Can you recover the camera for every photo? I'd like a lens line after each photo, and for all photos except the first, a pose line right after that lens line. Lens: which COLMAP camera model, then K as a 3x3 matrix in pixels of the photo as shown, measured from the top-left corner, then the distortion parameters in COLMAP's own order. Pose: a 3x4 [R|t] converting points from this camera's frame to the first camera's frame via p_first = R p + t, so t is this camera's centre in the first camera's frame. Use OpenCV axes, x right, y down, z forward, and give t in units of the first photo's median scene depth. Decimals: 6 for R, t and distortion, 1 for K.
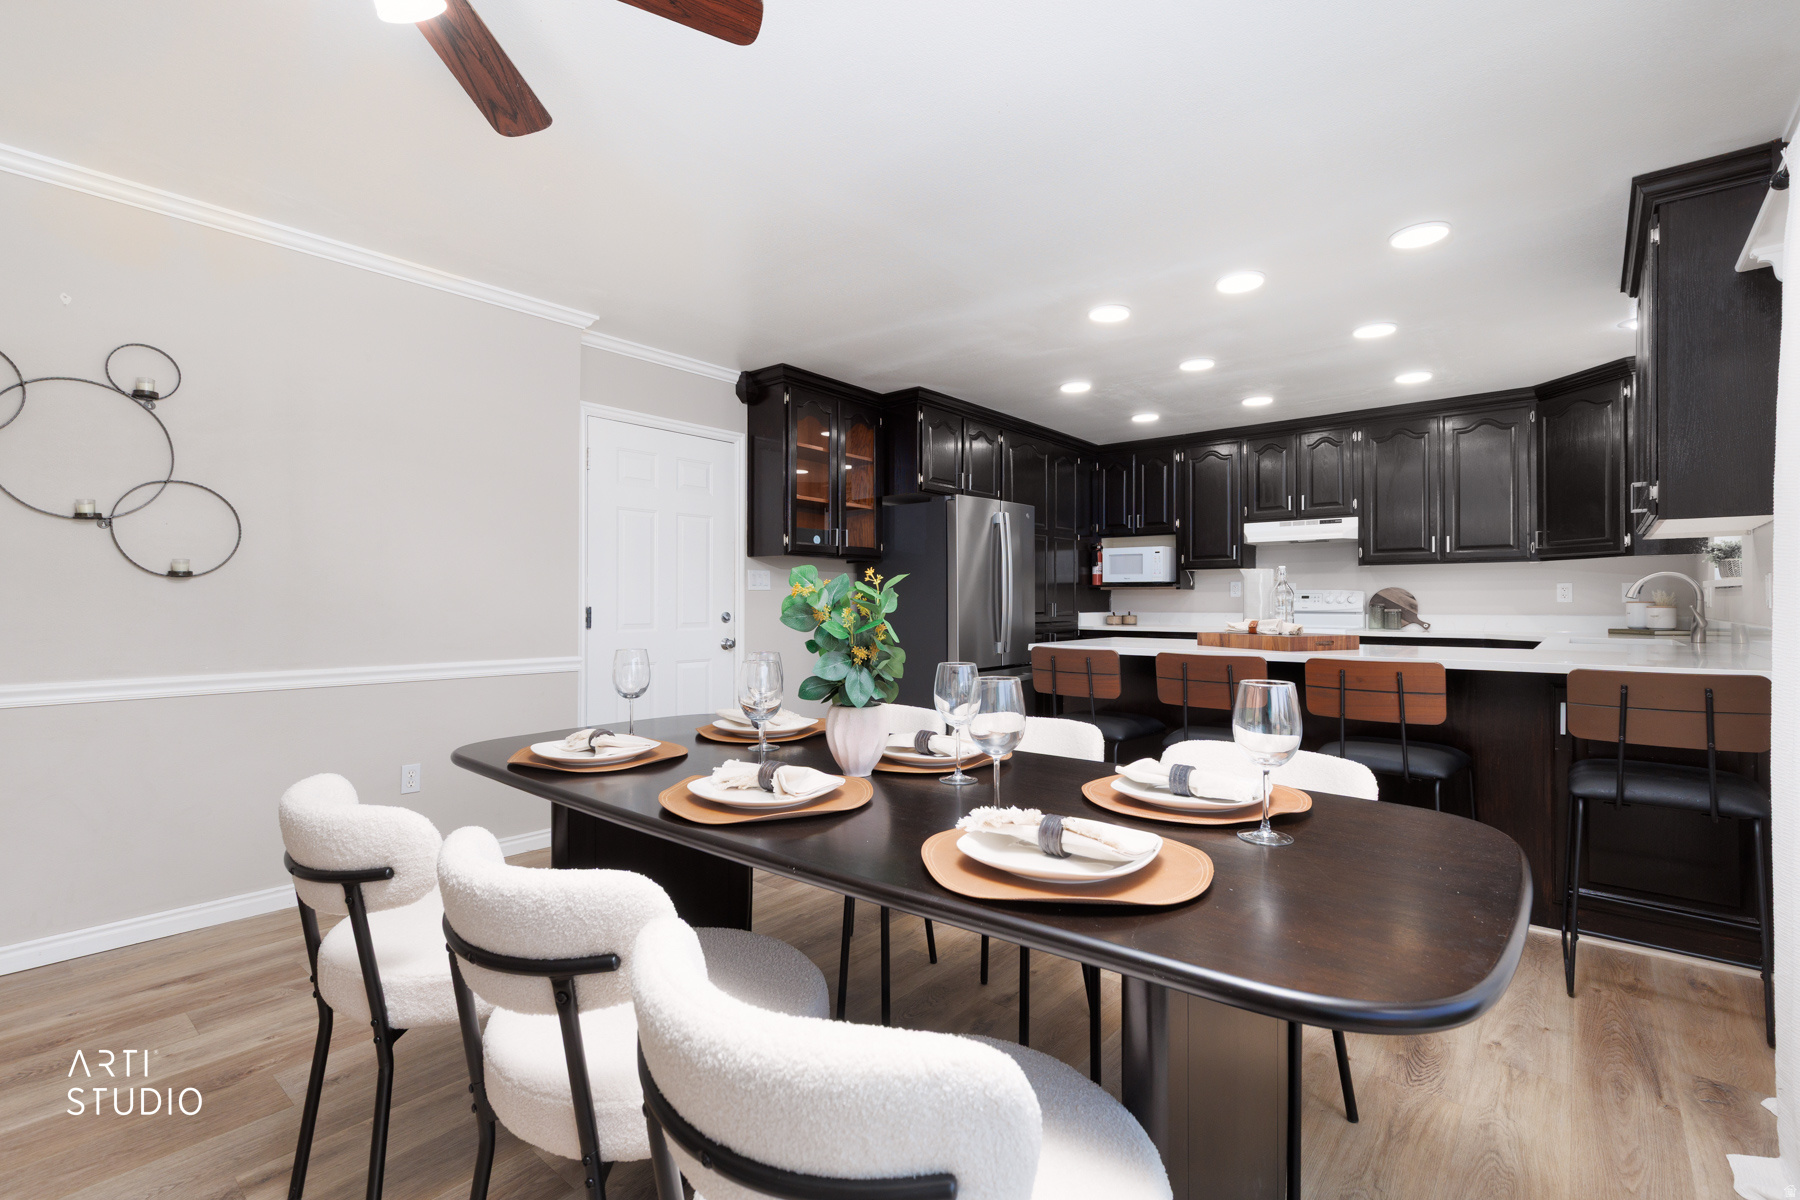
lens RADIAL K [[815.9, 0, 892.1], [0, 815.9, 603.2], [0, 0, 1]] dist [0.013047, 0.000046]
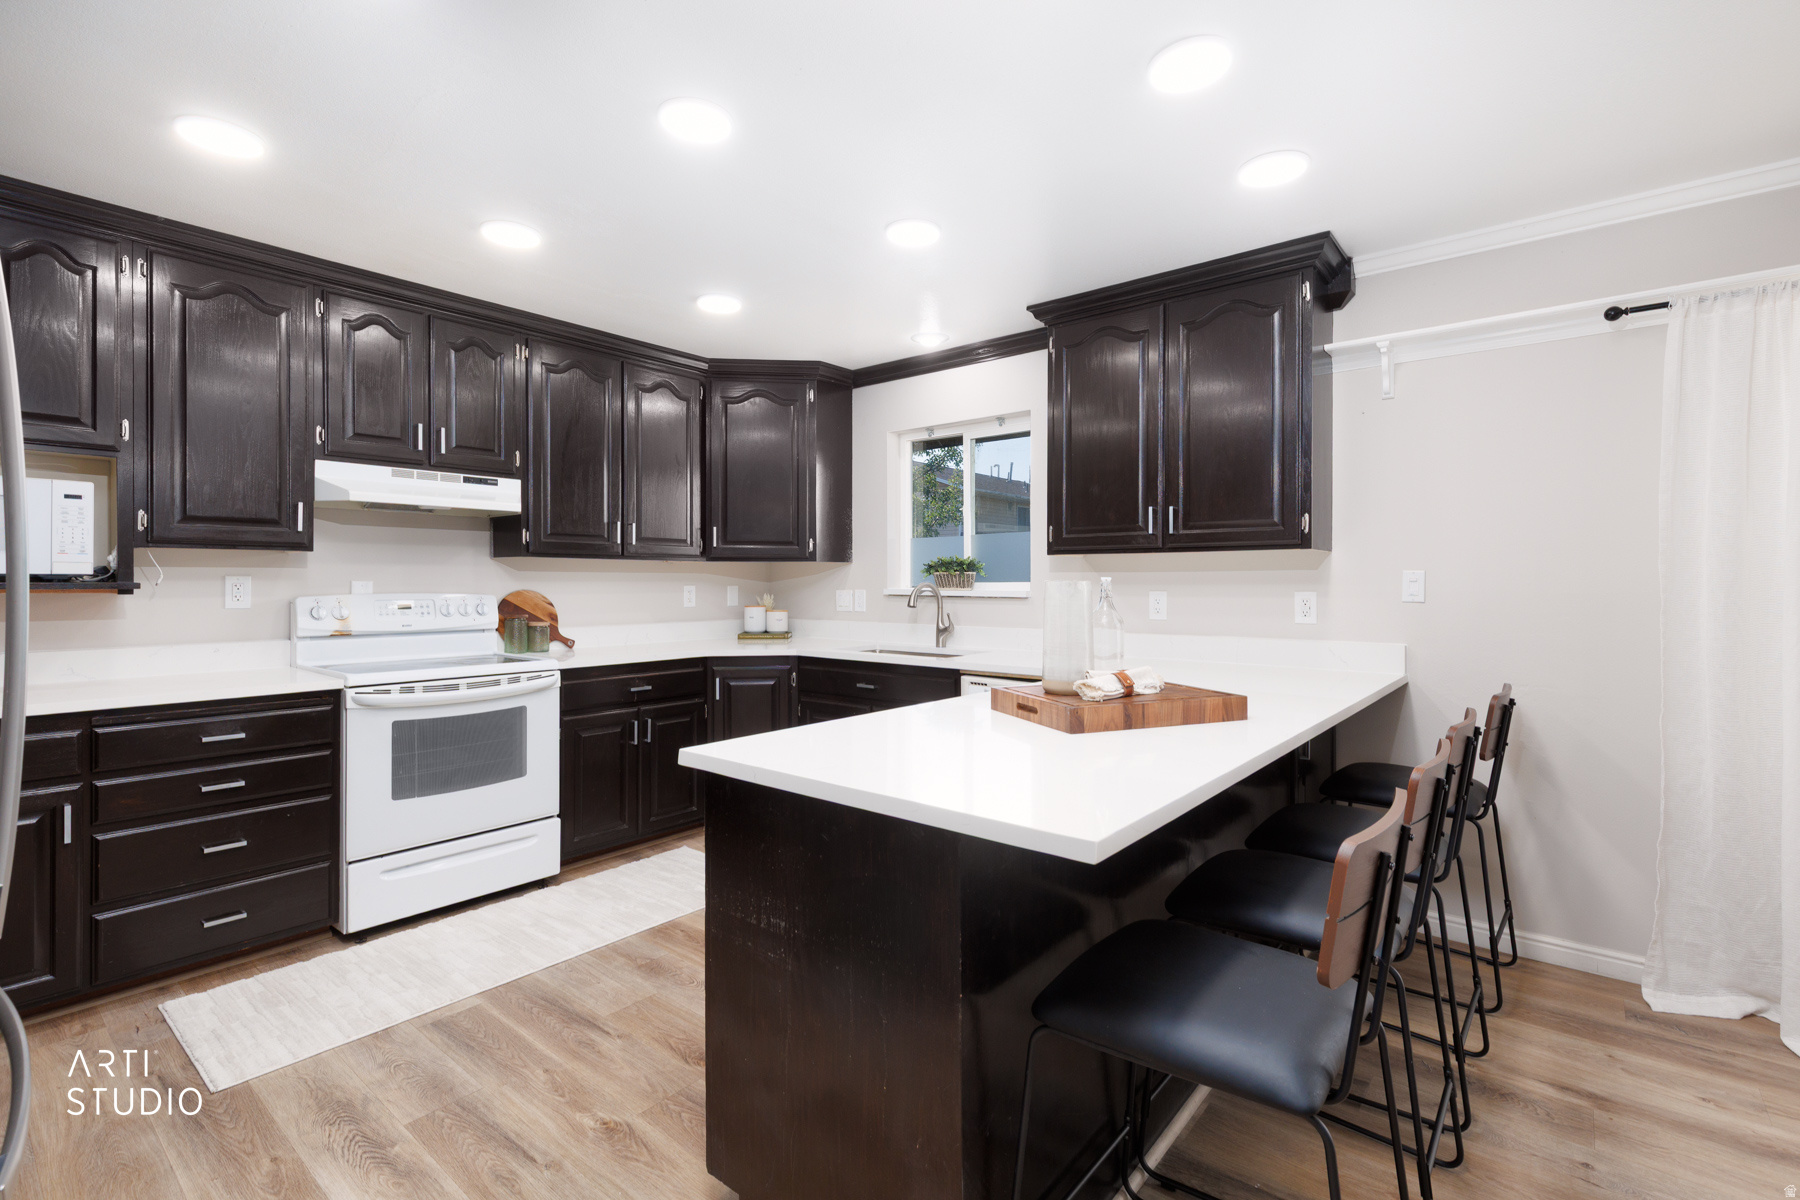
lens RADIAL K [[815.9, 0, 892.1], [0, 815.9, 603.2], [0, 0, 1]] dist [0.013047, 0.000046]
pose [[-0.013628, -0.025191, 0.999590, -0.072929], [0.003816, 0.999674, 0.025245, -0.024490], [-0.999900, 0.004158, -0.013528, 0.721242]]
